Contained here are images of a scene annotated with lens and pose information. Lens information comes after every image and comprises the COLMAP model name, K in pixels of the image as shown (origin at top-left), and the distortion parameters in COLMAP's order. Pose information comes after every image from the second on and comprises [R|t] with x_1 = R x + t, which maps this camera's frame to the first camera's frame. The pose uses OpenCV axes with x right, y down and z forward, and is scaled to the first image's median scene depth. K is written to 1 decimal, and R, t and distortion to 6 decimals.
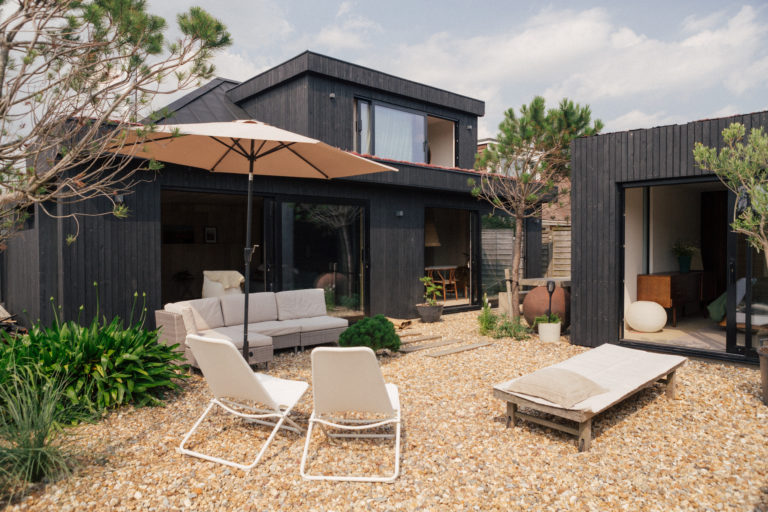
lens RADIAL K [[518.7, 0, 383.1], [0, 518.7, 253.2], [0, 0, 1]] dist [-0.004922, -0.000449]
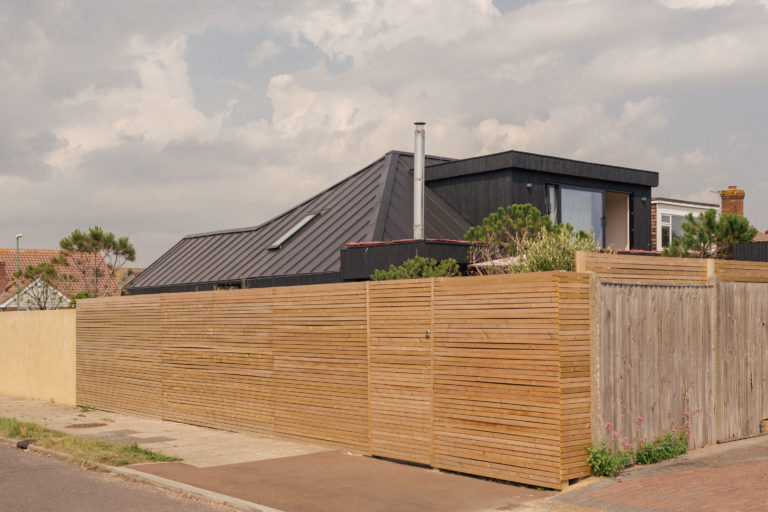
lens RADIAL K [[958.9, 0, 384.7], [0, 958.9, 256.7], [0, 0, 1]] dist [-0.007566, 0.000000]
pose [[0.998764, -0.001909, -0.049671, -0.288319], [-0.002181, 0.996617, -0.082154, 0.025745], [0.049660, 0.082160, 0.995381, -1.024659]]
